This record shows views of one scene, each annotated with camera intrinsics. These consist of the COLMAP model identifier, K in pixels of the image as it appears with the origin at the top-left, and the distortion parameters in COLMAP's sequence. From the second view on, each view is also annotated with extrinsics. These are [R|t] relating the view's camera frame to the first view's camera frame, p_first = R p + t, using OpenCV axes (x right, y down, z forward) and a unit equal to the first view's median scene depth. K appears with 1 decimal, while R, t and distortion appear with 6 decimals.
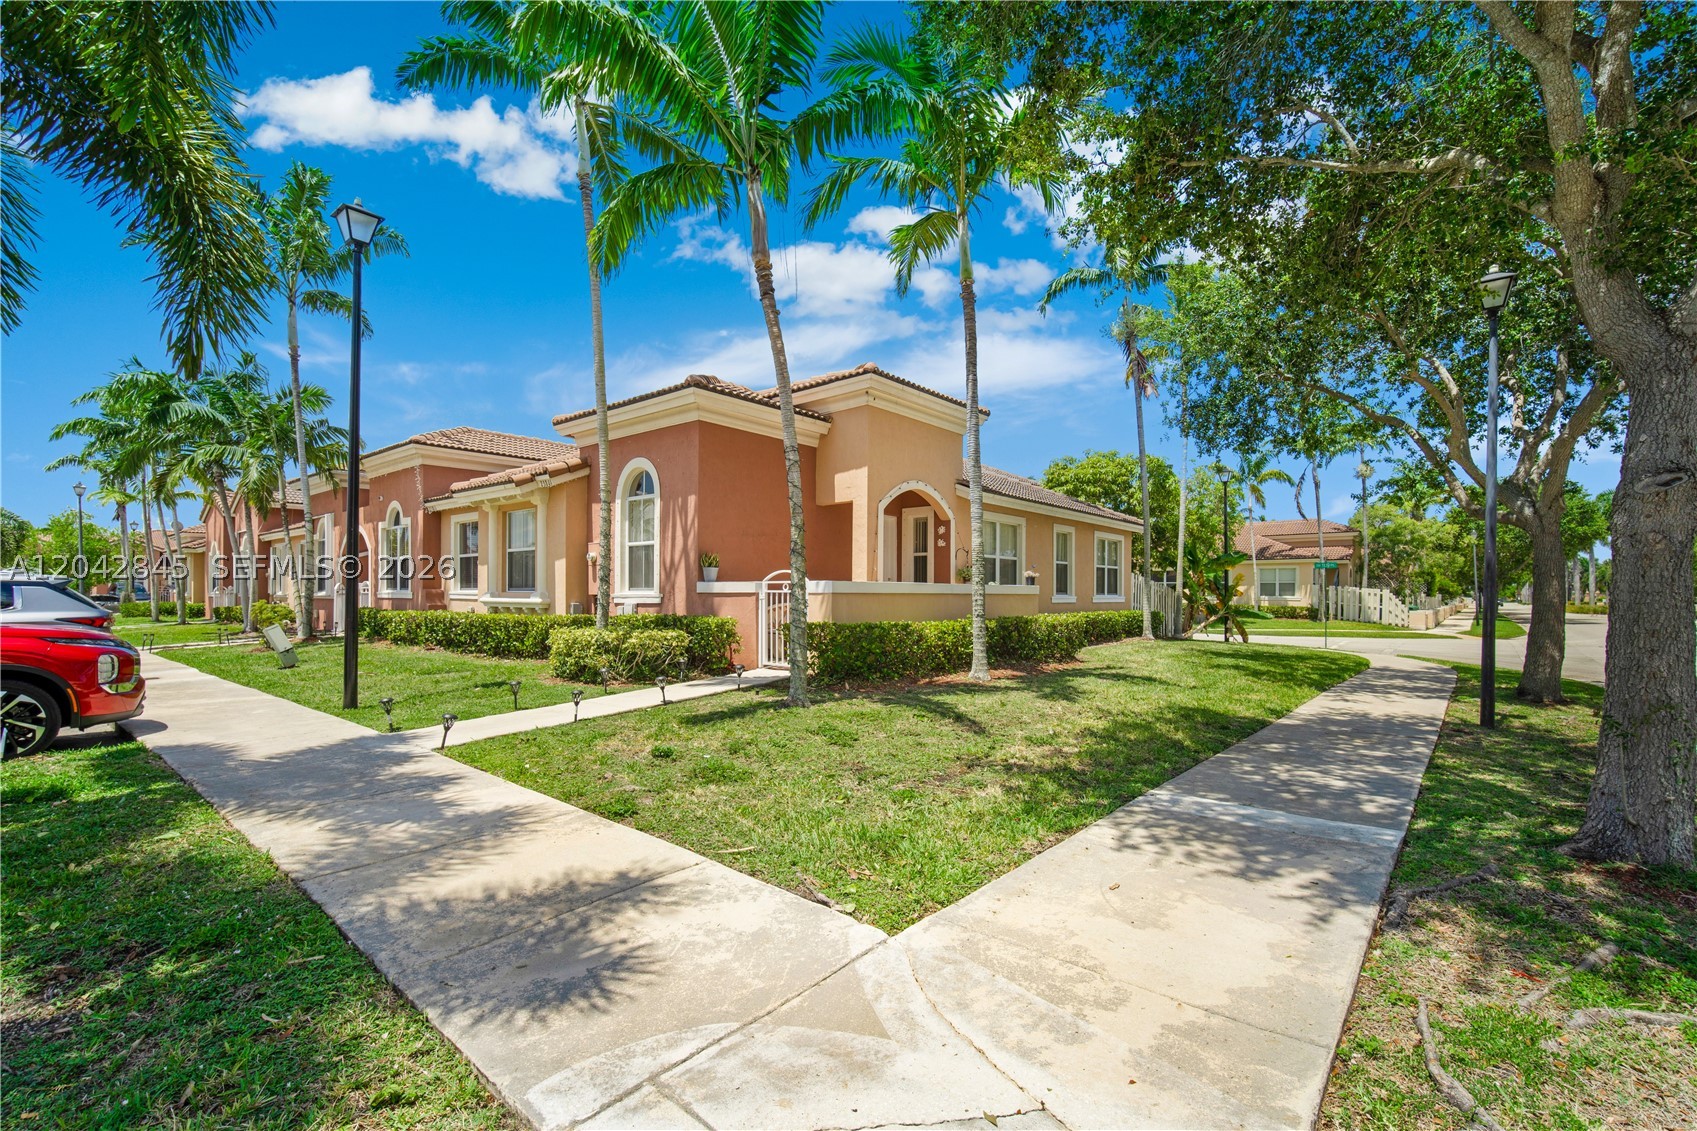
lens RADIAL K [[735.8, 0, 875.6], [0, 735.8, 599.1], [0, 0, 1]] dist [-0.013684, 0.001950]
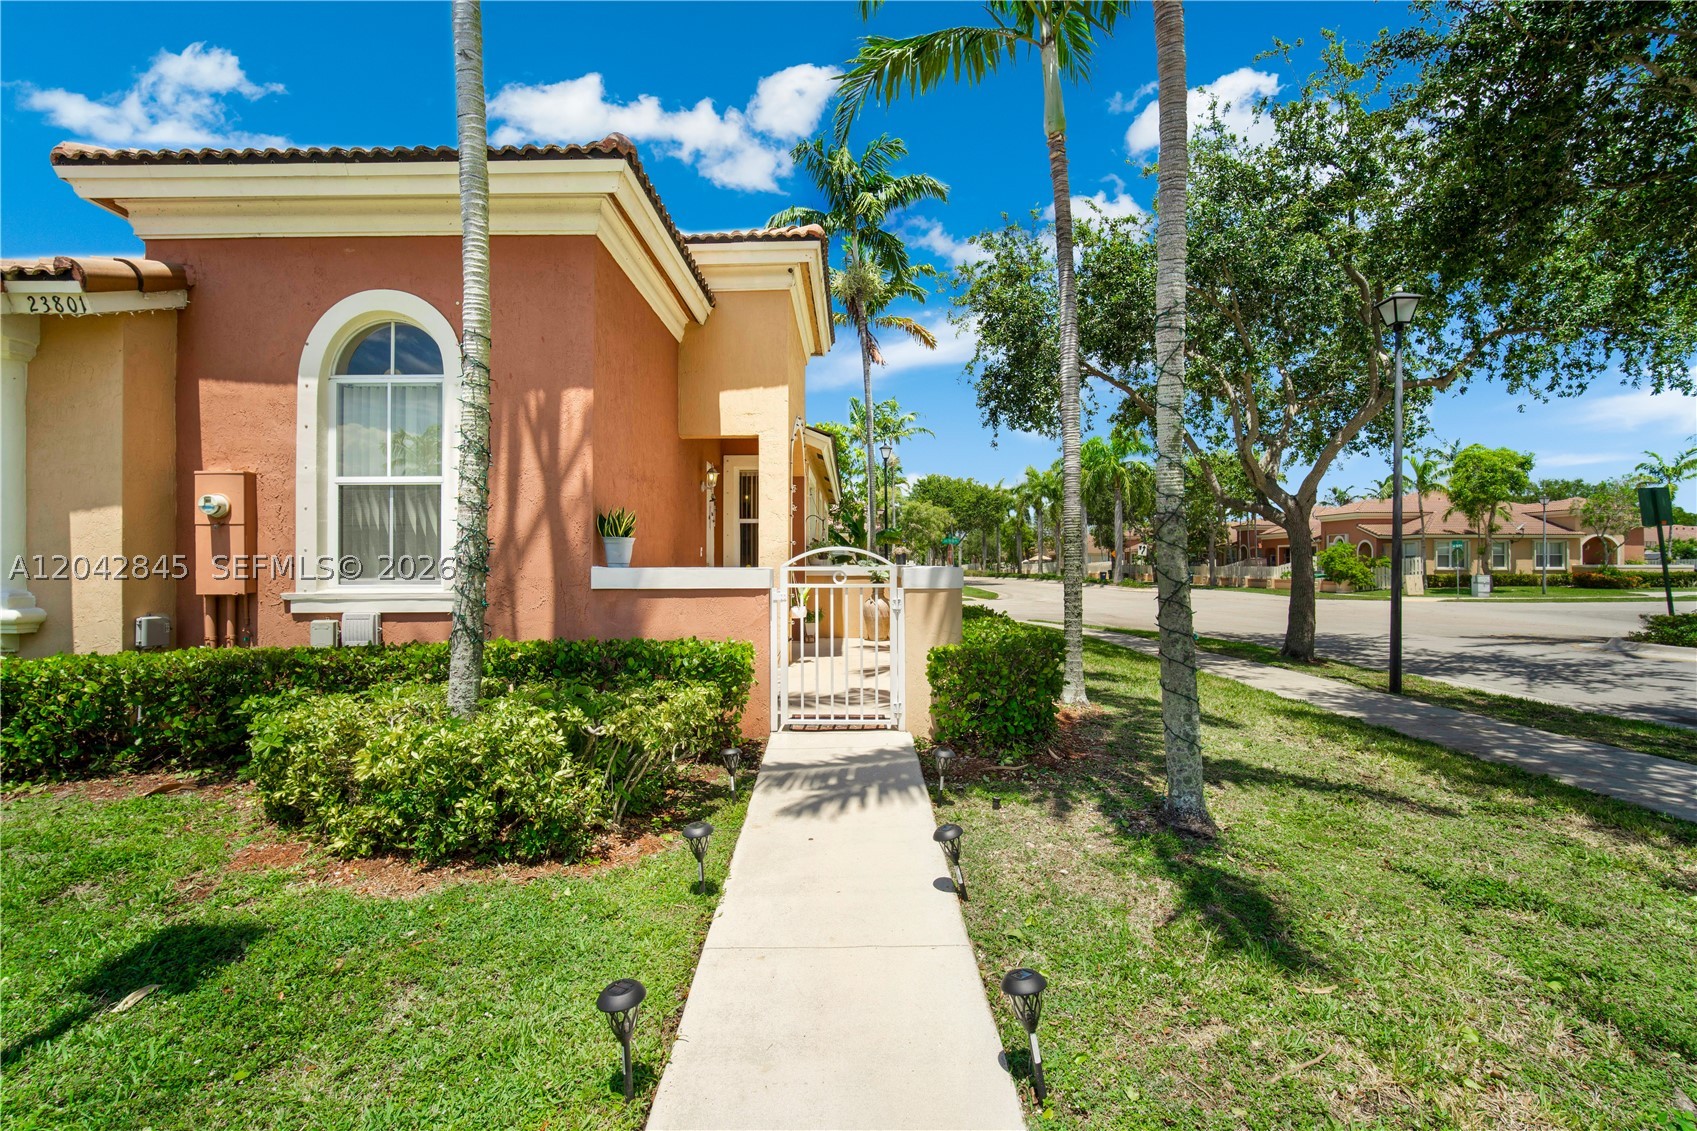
lens RADIAL K [[735.8, 0, 845.5], [0, 735.8, 563.8], [0, 0, 1]] dist [-0.013684, 0.001950]
pose [[0.780535, -0.003630, 0.625102, -0.372843], [0.006526, 0.999976, -0.002341, -0.020944], [-0.625079, 0.005907, 0.780539, 0.461950]]
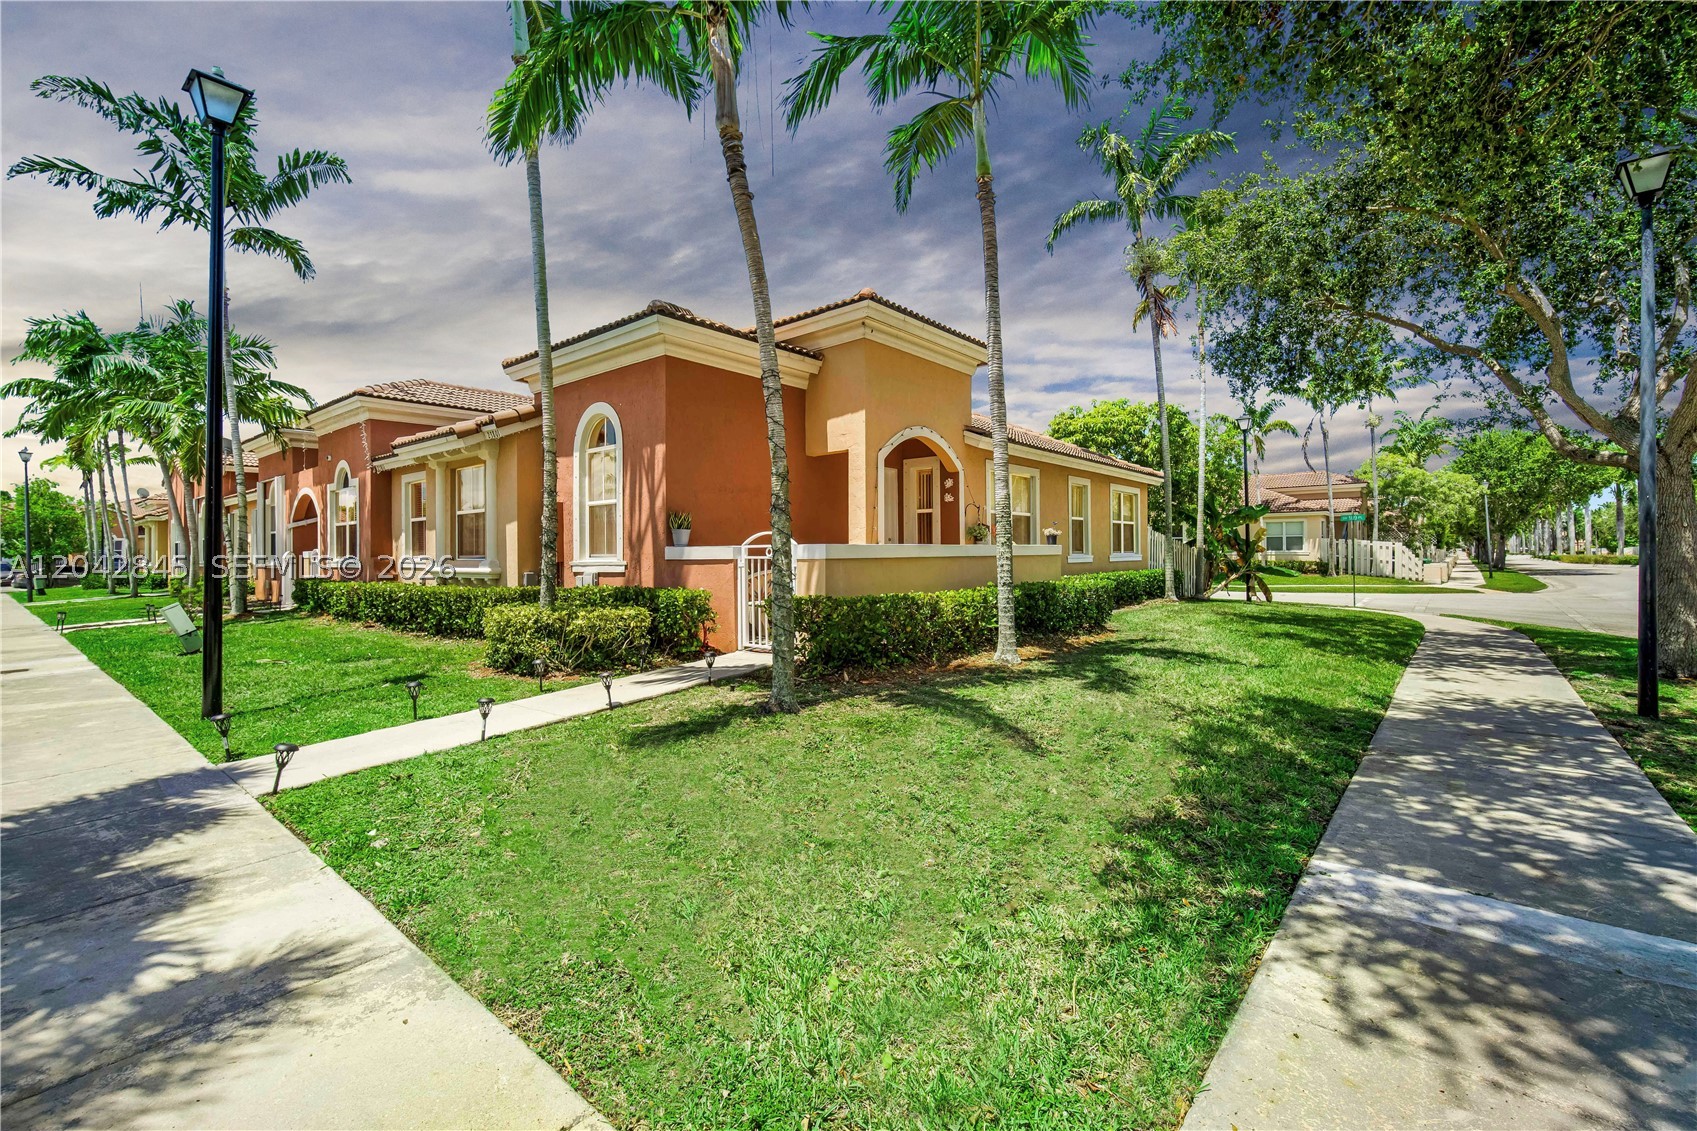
lens RADIAL K [[735.8, 0, 863.3], [0, 735.8, 552.8], [0, 0, 1]] dist [-0.013684, 0.001950]
pose [[0.999891, -0.012857, -0.007326, -0.008540], [0.012807, 0.999894, -0.006897, -0.007068], [0.007414, 0.006802, 0.999949, 0.141112]]
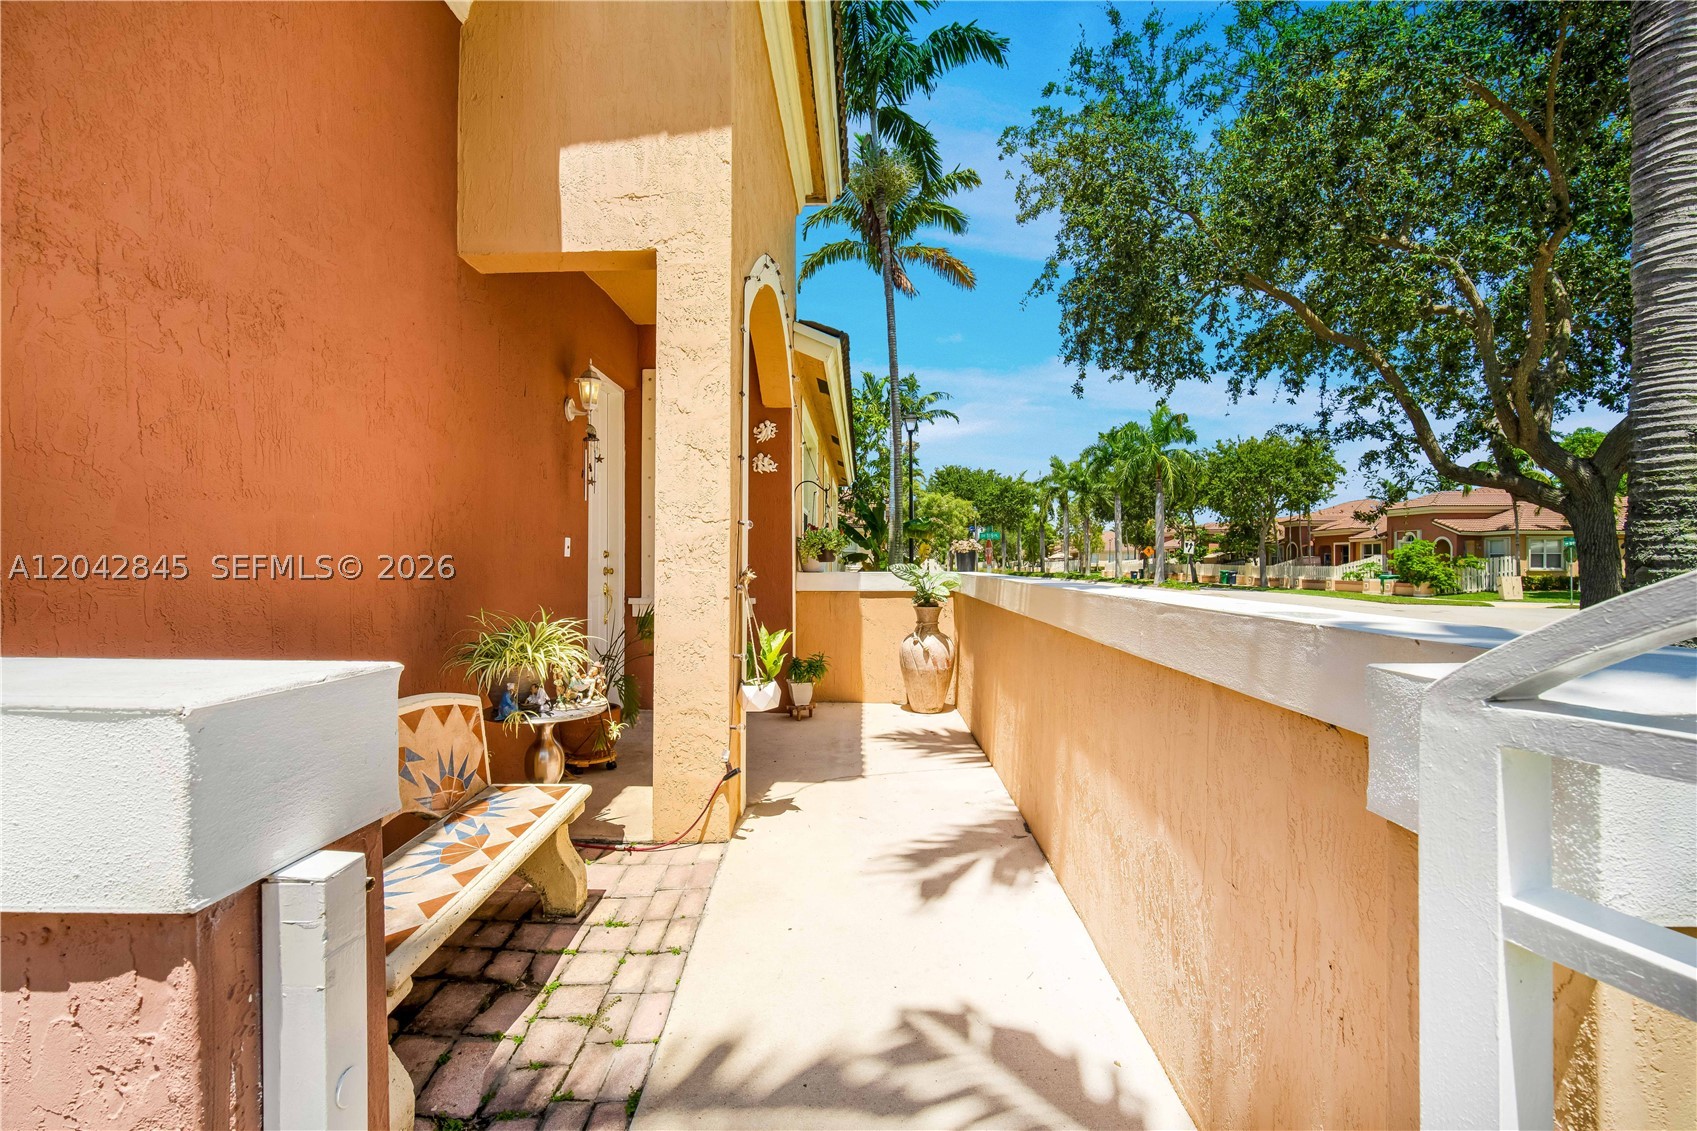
lens RADIAL K [[735.8, 0, 848.4], [0, 735.8, 570.3], [0, 0, 1]] dist [-0.013684, 0.001950]
pose [[0.787151, -0.009881, 0.616682, -0.136521], [0.004481, 0.999937, 0.010303, -0.027699], [-0.616745, -0.005347, 0.787145, 0.767153]]
